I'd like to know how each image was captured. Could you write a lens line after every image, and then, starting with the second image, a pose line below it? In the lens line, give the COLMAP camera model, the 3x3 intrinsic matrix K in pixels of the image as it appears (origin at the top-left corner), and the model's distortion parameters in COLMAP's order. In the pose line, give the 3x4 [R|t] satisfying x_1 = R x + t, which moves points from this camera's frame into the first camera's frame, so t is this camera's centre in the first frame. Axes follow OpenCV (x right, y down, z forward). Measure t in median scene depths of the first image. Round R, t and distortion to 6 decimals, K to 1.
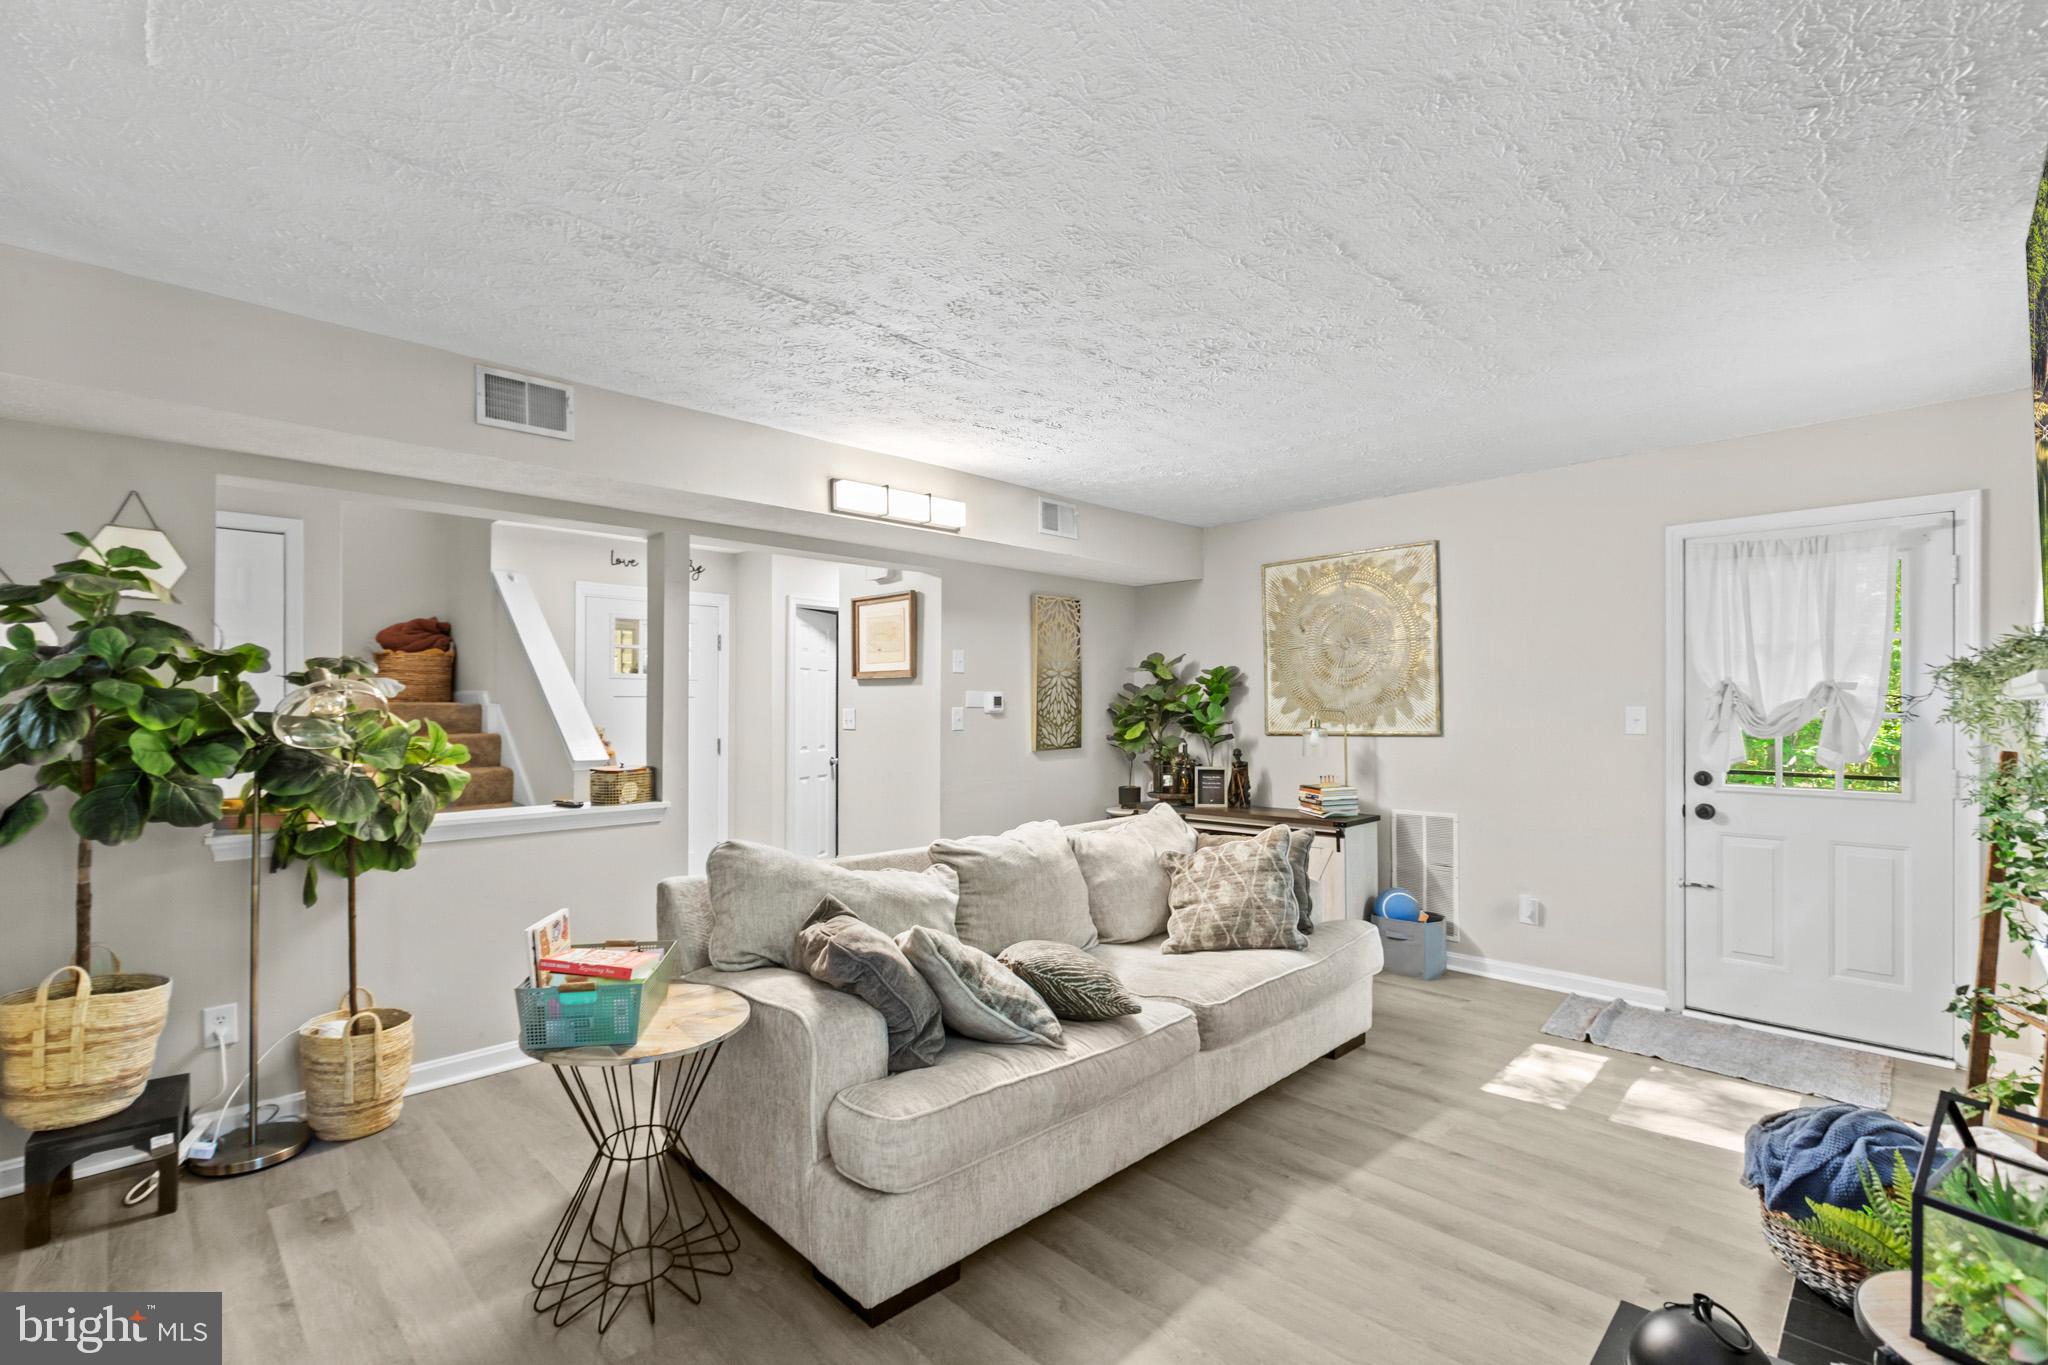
lens RADIAL K [[931.1, 0, 957.6], [0, 931.1, 704.5], [0, 0, 1]] dist [0.002643, -0.000411]
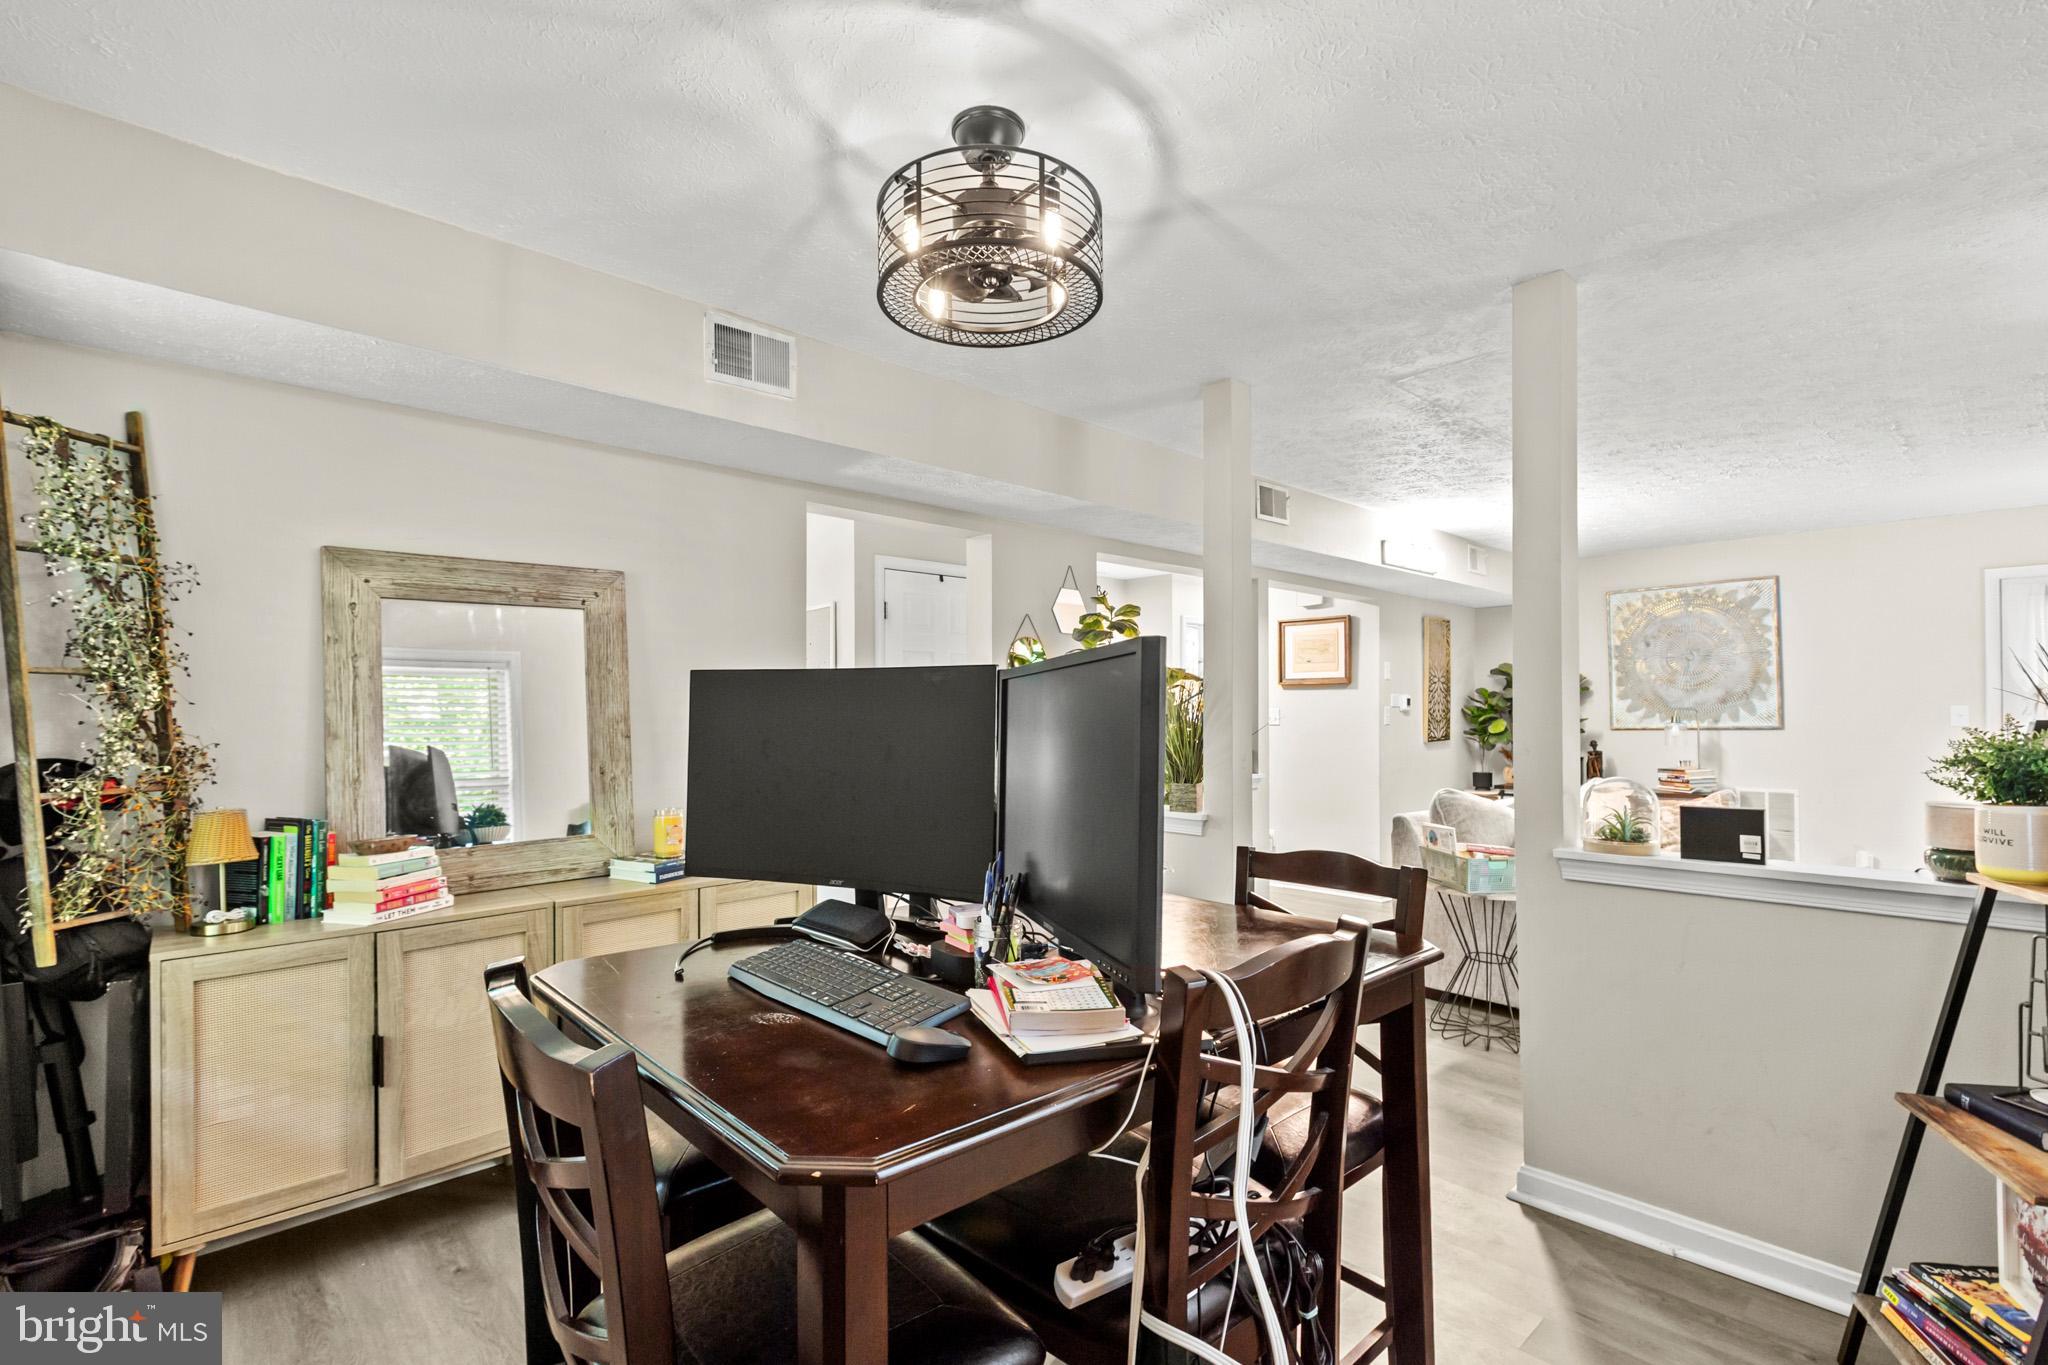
lens RADIAL K [[931.1, 0, 1022.3], [0, 931.1, 692.8], [0, 0, 1]] dist [0.002643, -0.000411]
pose [[0.999610, 0.000045, -0.027922, -0.456674], [-0.000517, 0.999857, -0.016896, 0.005886], [0.027917, 0.016904, 0.999467, -0.285599]]
